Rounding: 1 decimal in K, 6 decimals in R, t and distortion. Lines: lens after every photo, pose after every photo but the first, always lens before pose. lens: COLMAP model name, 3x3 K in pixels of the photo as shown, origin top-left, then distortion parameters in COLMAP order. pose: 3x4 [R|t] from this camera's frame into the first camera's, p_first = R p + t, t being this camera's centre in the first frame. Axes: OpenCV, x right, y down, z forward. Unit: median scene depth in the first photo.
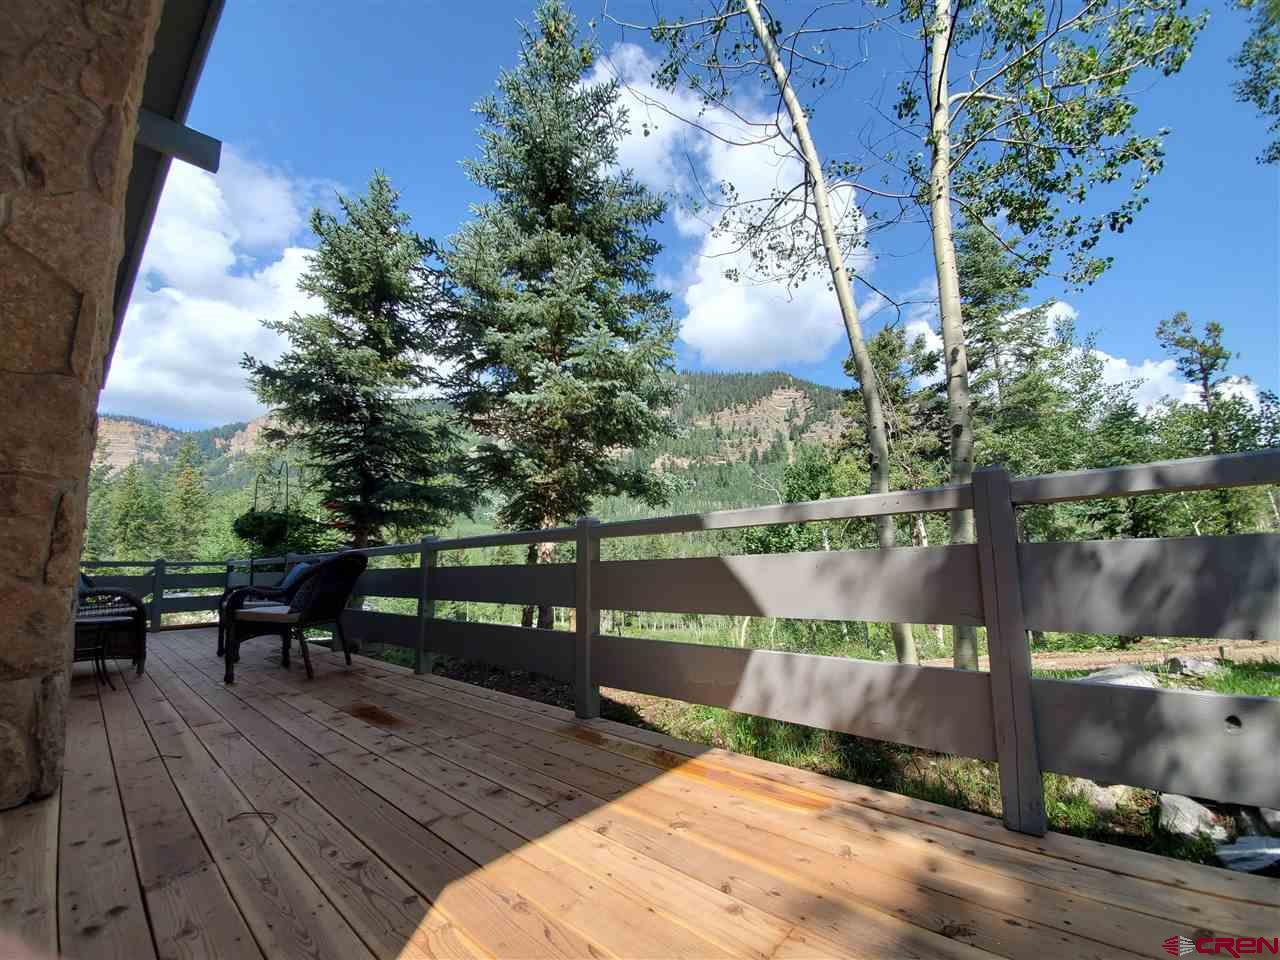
lens RADIAL K [[518.5, 0, 671.5], [0, 518.5, 484.7], [0, 0, 1]] dist [0.017662, -0.015943]
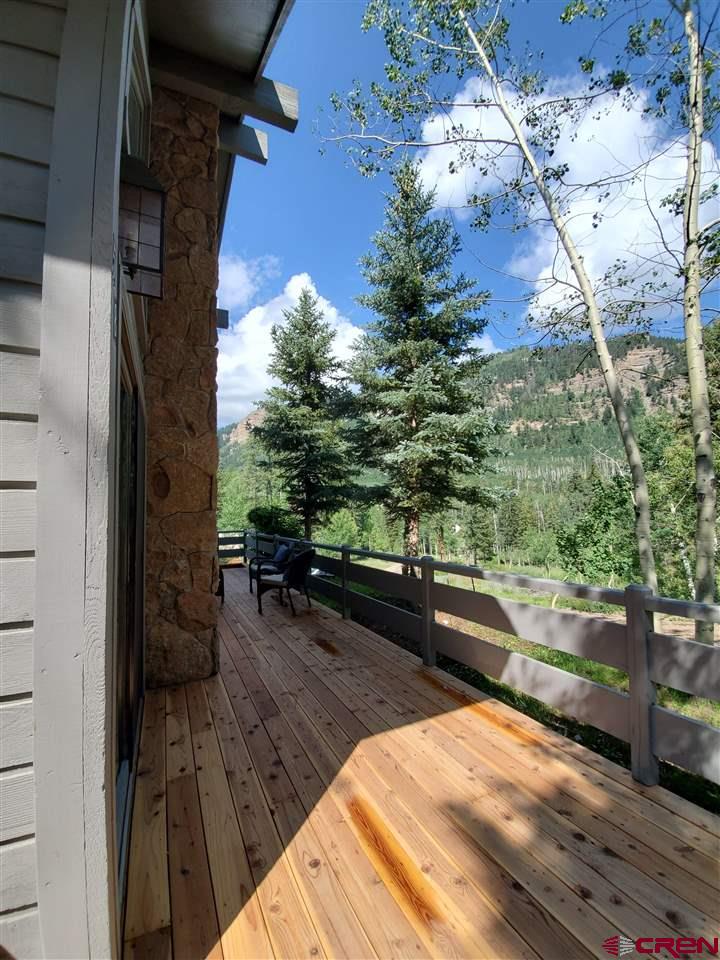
lens RADIAL K [[388.8, 0, 358.4], [0, 388.8, 496.8], [0, 0, 1]] dist [0.017662, -0.015943]
pose [[0.922654, -0.006858, -0.385568, 0.178457], [0.045809, 0.994711, 0.091927, -0.350638], [0.382899, -0.102479, 0.918089, -0.379452]]
